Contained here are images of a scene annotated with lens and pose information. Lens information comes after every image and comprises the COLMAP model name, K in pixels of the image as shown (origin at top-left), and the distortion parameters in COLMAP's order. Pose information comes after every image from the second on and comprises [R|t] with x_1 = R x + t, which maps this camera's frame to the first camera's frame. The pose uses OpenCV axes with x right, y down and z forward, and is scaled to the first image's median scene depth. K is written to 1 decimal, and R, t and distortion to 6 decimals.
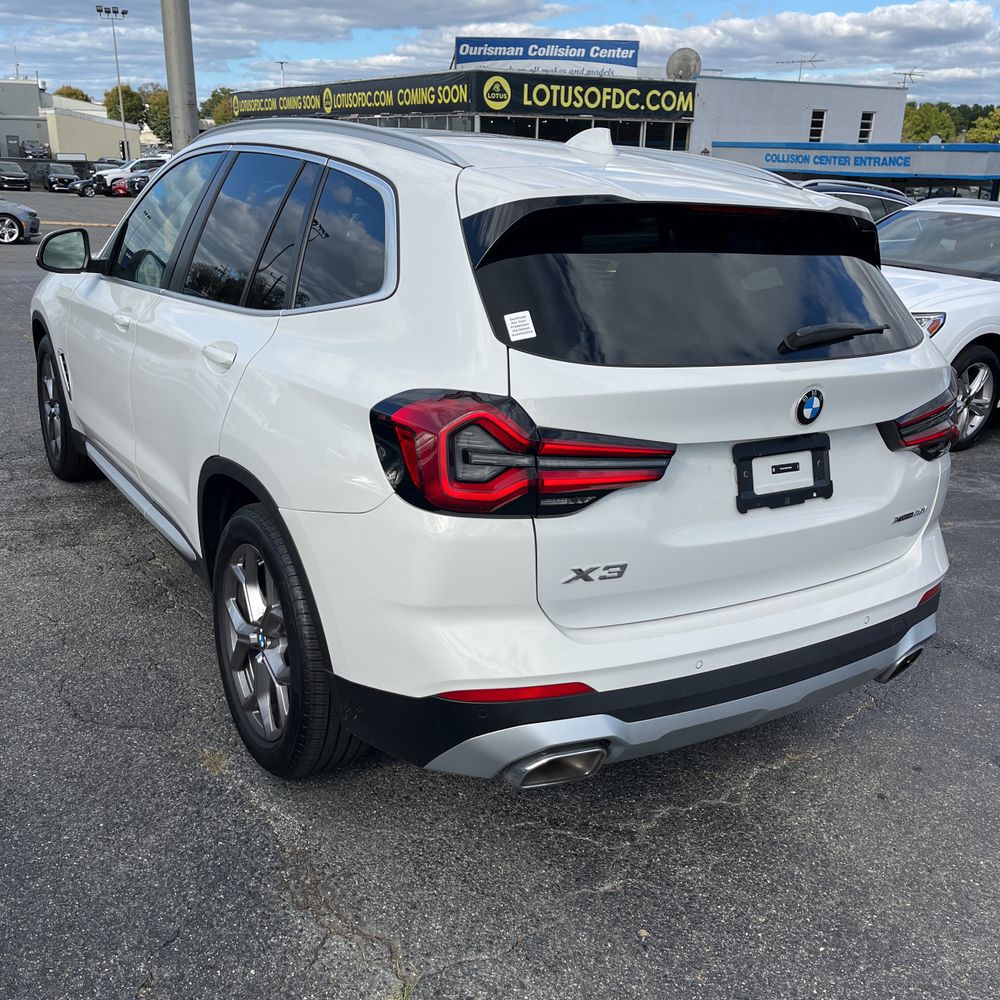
lens RADIAL K [[1005.1, 0, 500.0], [0, 1005.1, 500.0], [0, 0, 1]] dist [0.073169, -0.085983]
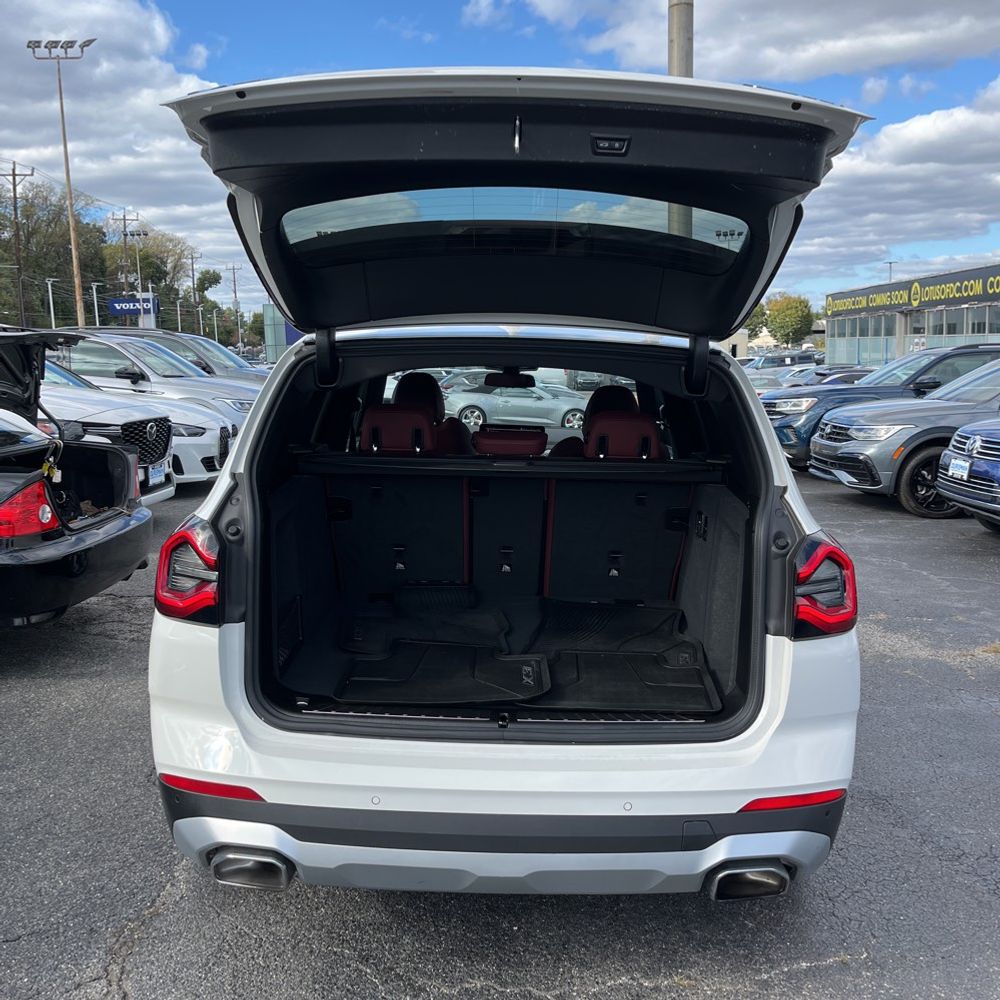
lens RADIAL K [[1010.3, 0, 514.9], [0, 1010.3, 497.6], [0, 0, 1]] dist [0.027852, 0.007043]
pose [[0.844767, 0.037194, -0.533840, 0.652515], [-0.135411, 0.979973, -0.146001, -0.003554], [0.517719, 0.195625, 0.832886, 0.129519]]
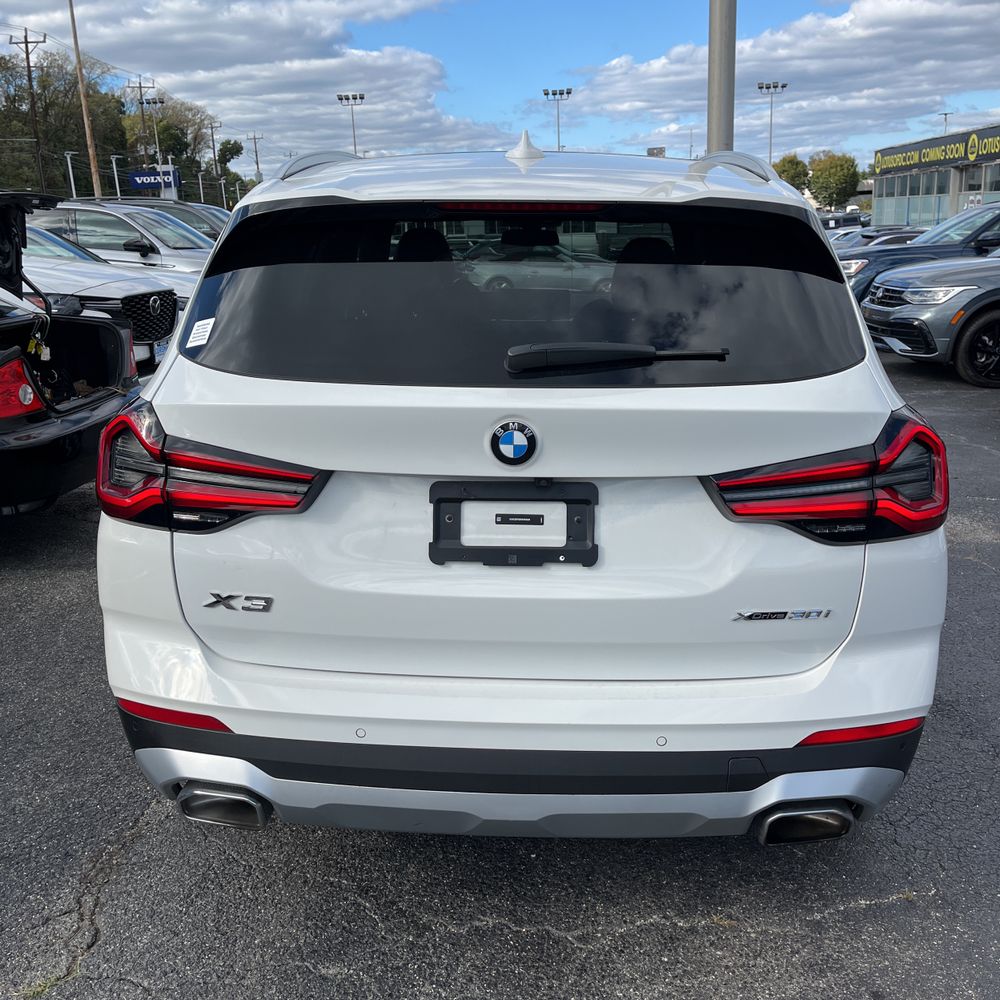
lens RADIAL K [[1005.1, 0, 500.0], [0, 1005.1, 500.0], [0, 0, 1]] dist [0.073169, -0.085983]
pose [[0.820110, 0.097858, -0.563777, 0.583047], [-0.129700, 0.991415, -0.016586, -0.025552], [0.557313, 0.086724, 0.825761, 0.265689]]
